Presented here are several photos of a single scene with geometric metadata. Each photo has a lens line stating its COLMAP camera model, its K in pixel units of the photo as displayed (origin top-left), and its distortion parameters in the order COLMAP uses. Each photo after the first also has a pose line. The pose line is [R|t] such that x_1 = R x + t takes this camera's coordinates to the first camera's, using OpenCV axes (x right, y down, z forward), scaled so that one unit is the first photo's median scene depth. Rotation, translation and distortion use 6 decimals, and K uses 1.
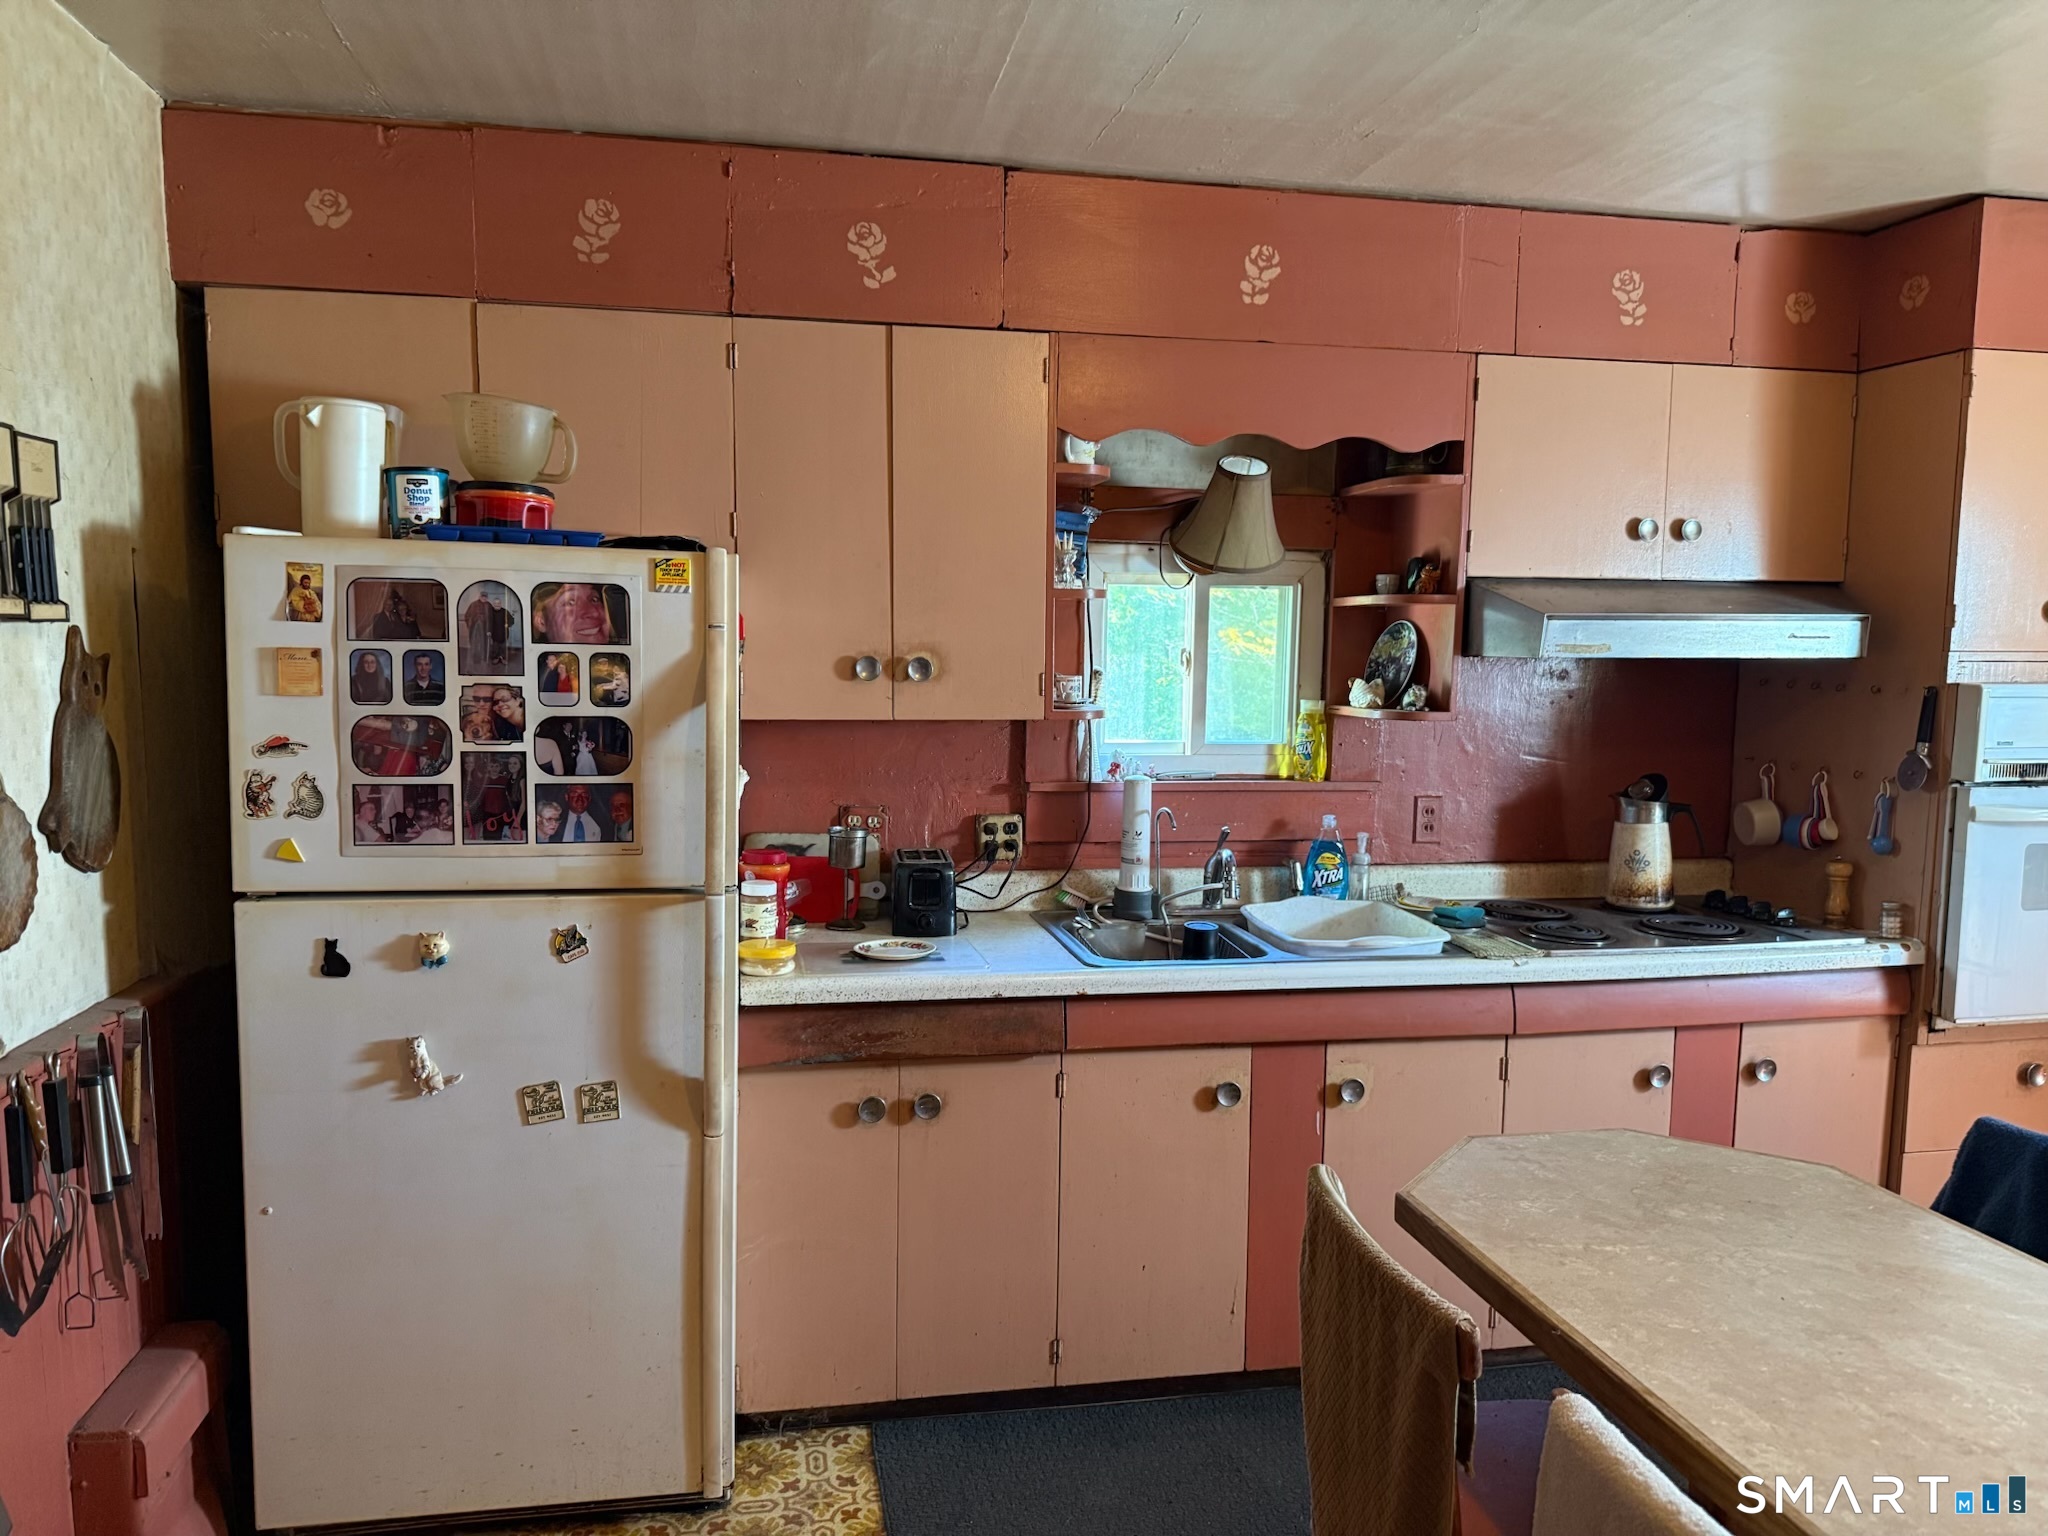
lens RADIAL K [[1421.6, 0, 1018.6], [0, 1421.6, 775.6], [0, 0, 1]] dist [0.126191, -0.195751]
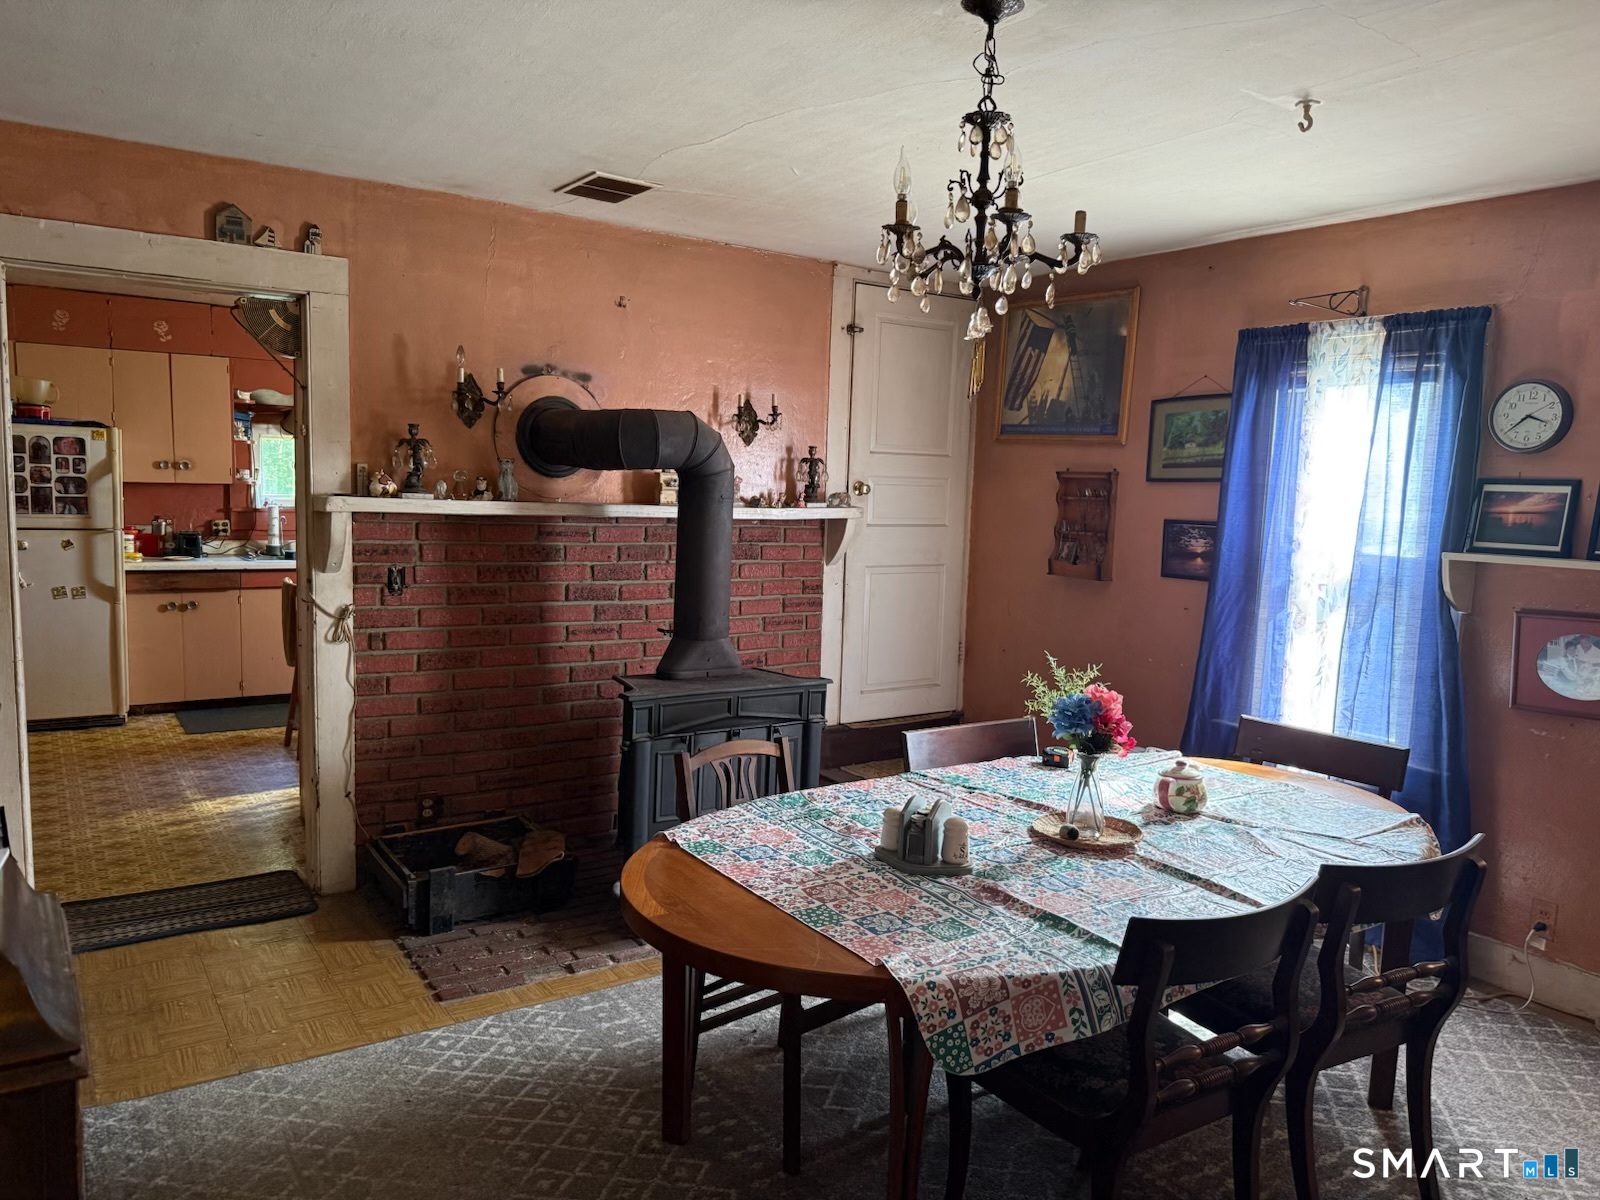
lens RADIAL K [[1124.3, 0, 800.0], [0, 1124.3, 608.1], [0, 0, 1]] dist [-0.002712, -0.002038]
pose [[0.916722, -0.028391, 0.398515, 0.156688], [0.016331, 0.999301, 0.033624, 0.155522], [-0.399191, -0.024316, 0.916545, -1.586641]]
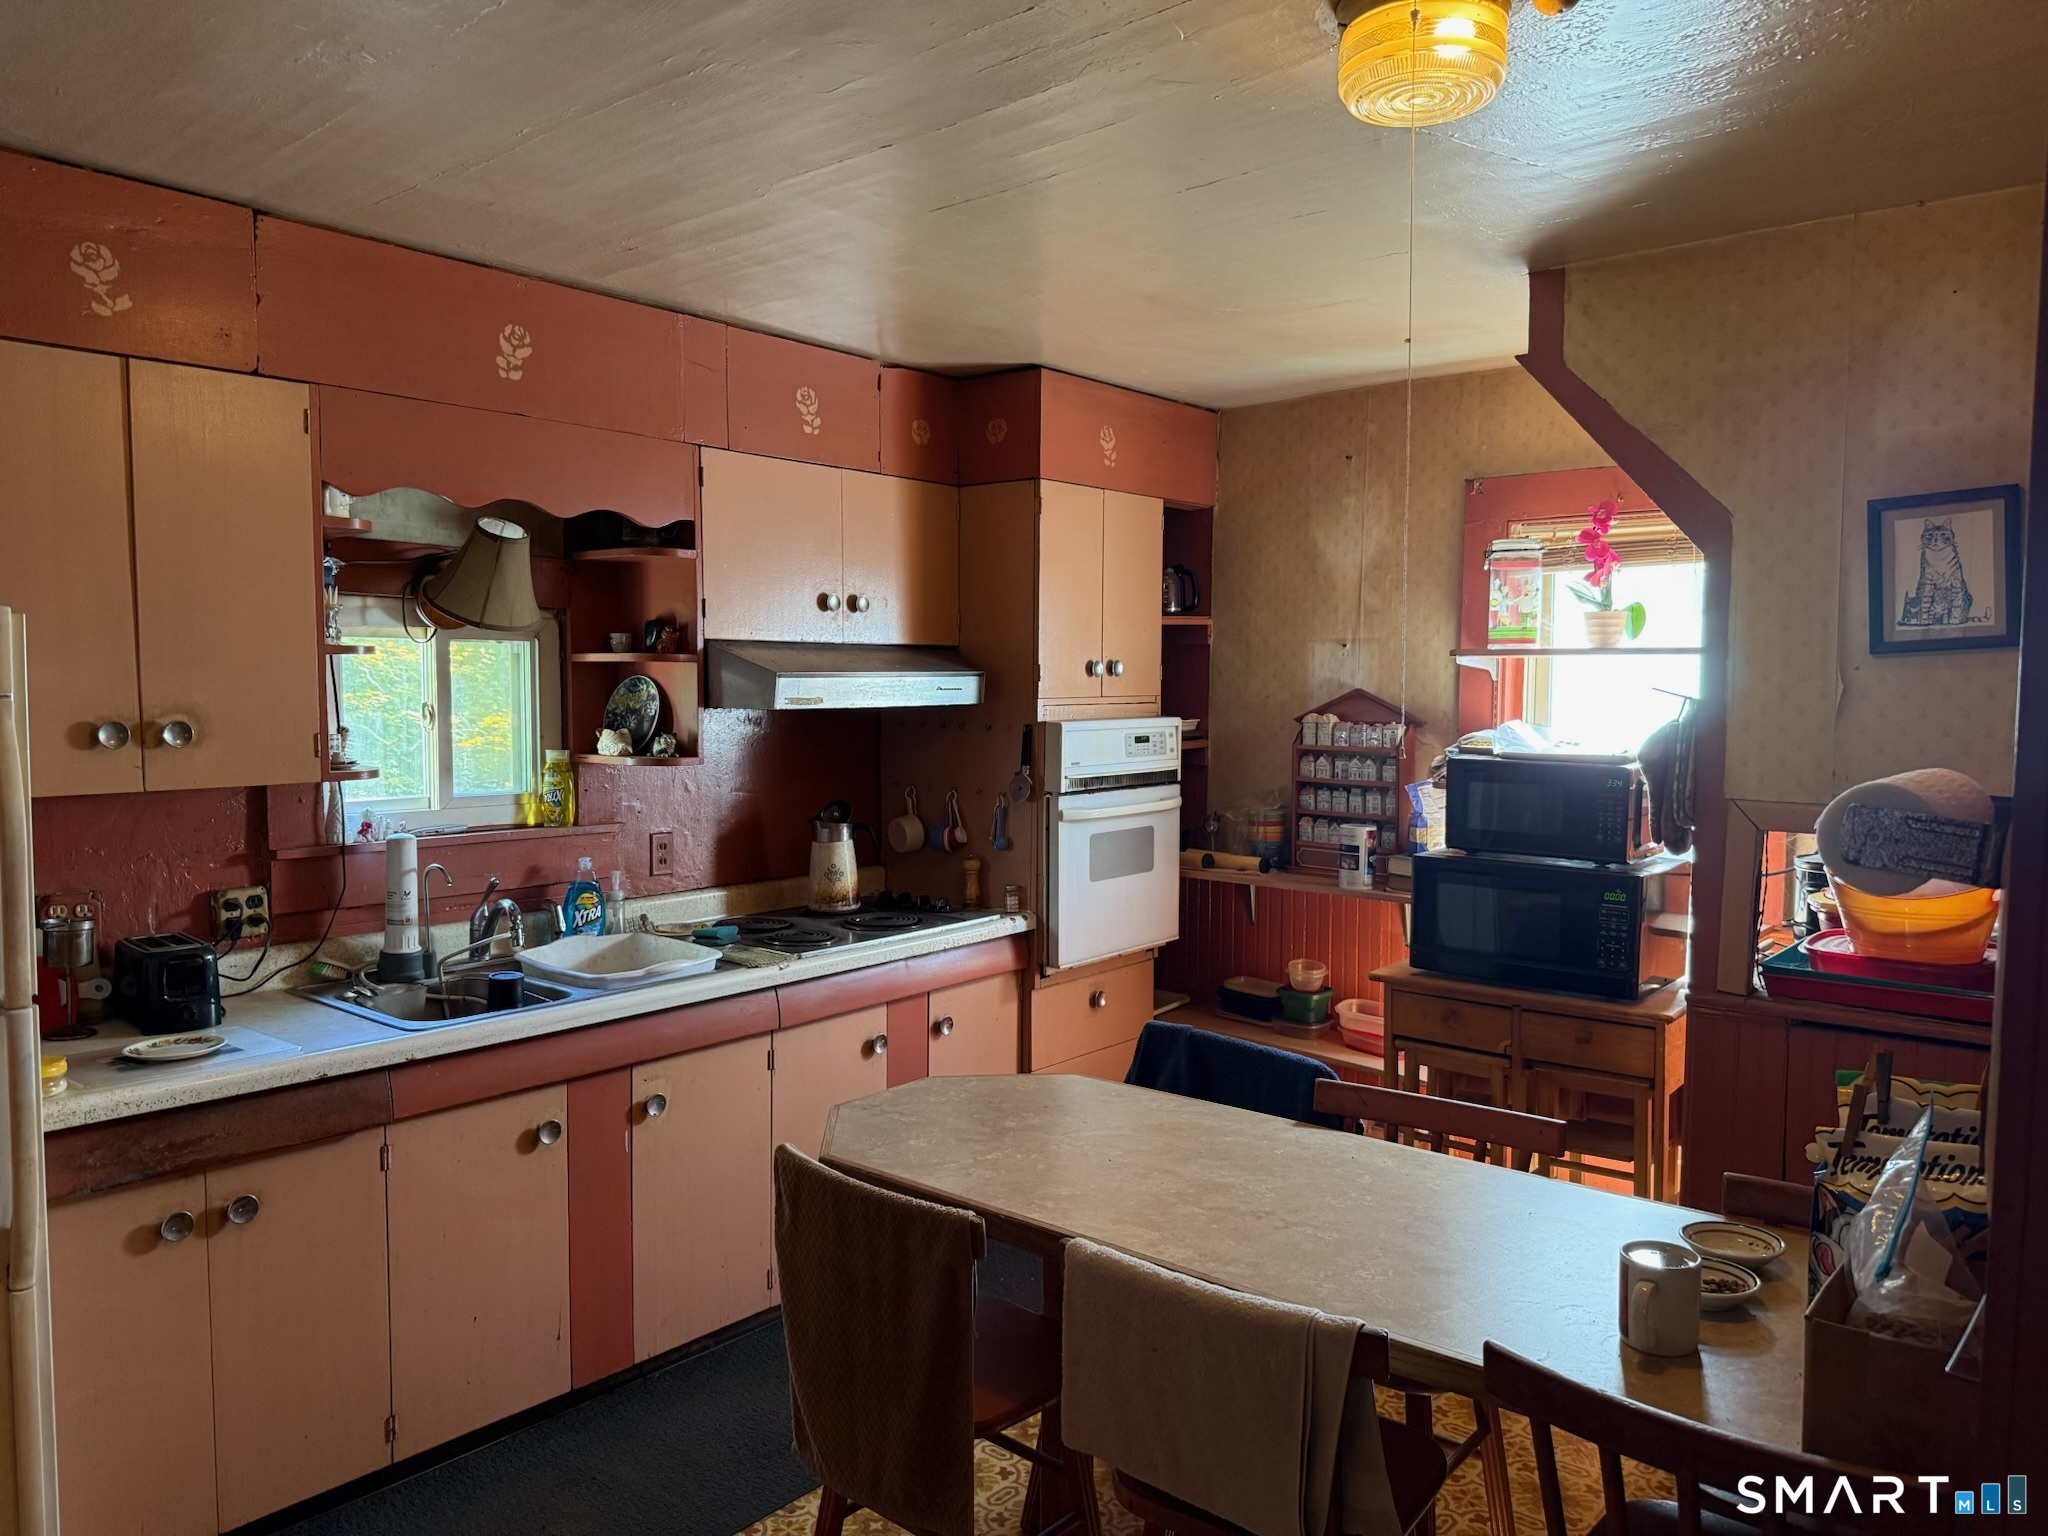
lens RADIAL K [[1436.4, 0, 1024.0], [0, 1436.4, 768.0], [0, 0, 1]] dist [0.075232, -0.124366]
pose [[0.776685, -0.046470, 0.628172, -0.218874], [0.062952, 0.998009, -0.004006, -0.015145], [-0.626735, 0.042656, 0.778064, -0.047469]]
